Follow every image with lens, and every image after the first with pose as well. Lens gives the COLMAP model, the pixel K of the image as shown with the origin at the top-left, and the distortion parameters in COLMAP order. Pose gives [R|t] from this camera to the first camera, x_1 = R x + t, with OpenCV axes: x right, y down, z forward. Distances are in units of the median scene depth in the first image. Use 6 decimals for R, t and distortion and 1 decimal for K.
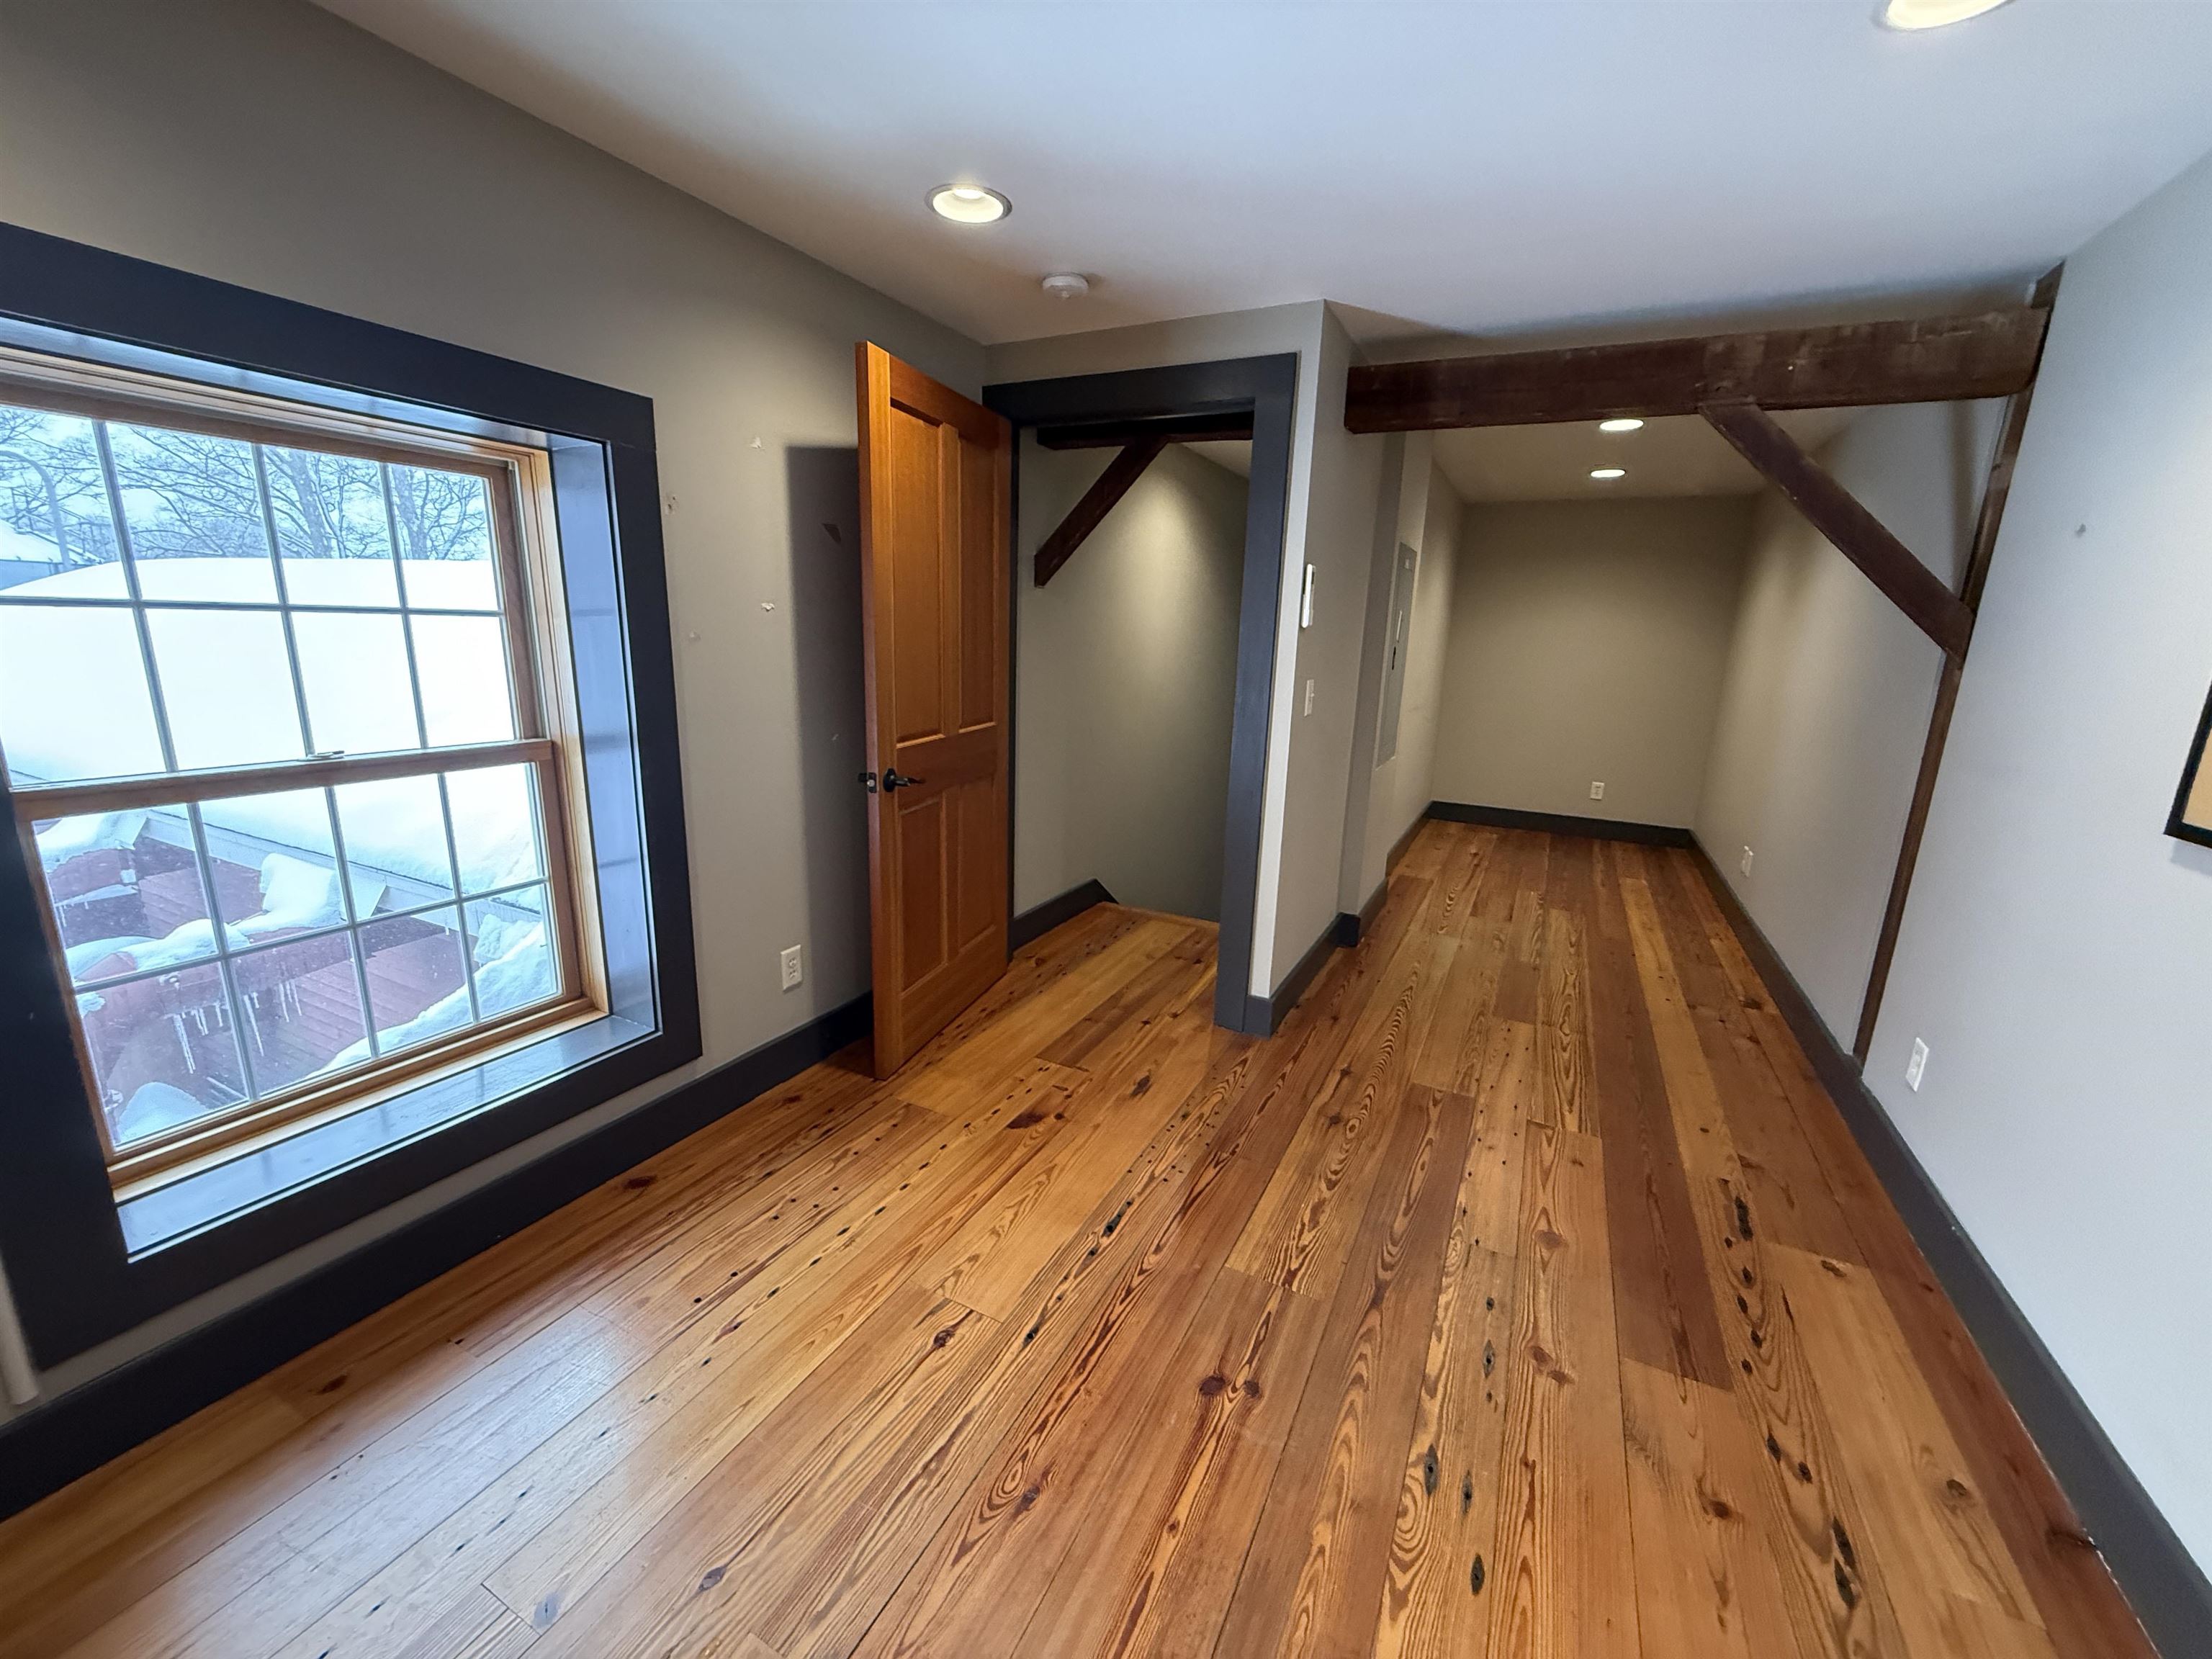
lens RADIAL K [[878.7, 0, 1106.2], [0, 878.7, 833.0], [0, 0, 1]] dist [-0.001850, 0.000751]
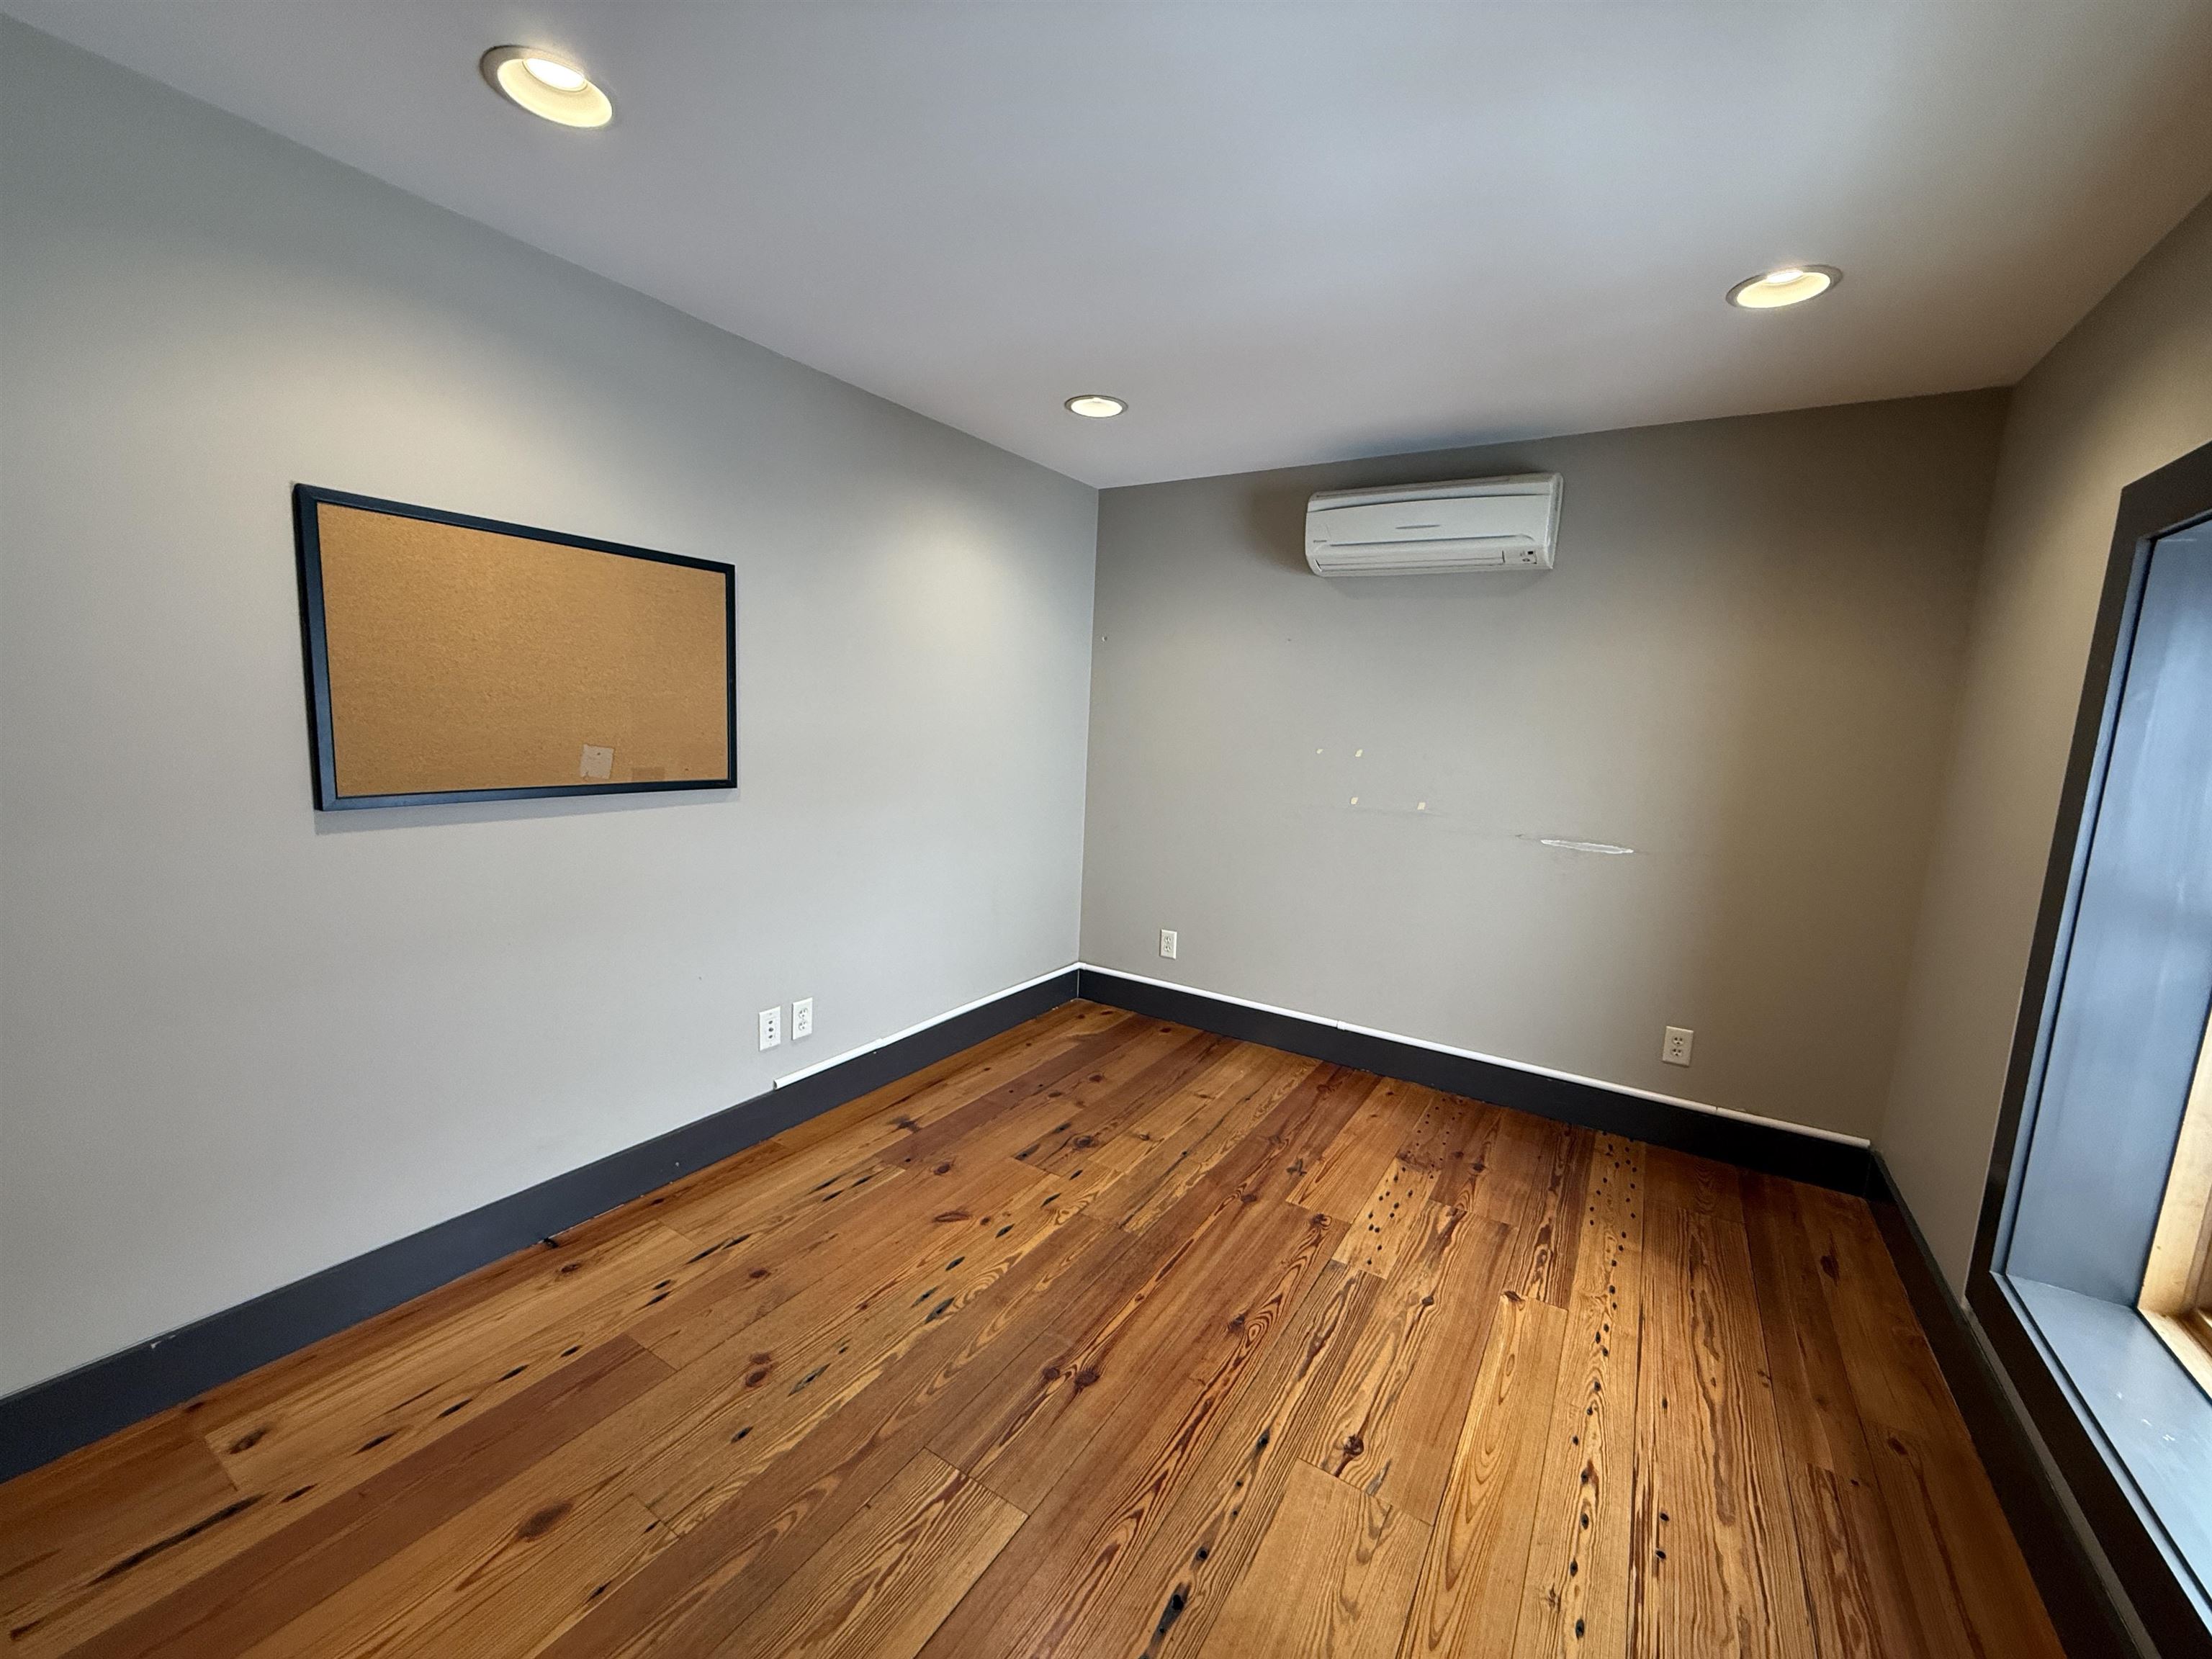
lens RADIAL K [[878.7, 0, 1105.7], [0, 878.7, 831.8], [0, 0, 1]] dist [-0.001850, 0.000751]
pose [[-0.992801, -0.088163, 0.081077, 0.066940], [-0.053216, 0.931106, 0.360846, -0.384983], [-0.107304, 0.353934, -0.929095, 1.696991]]
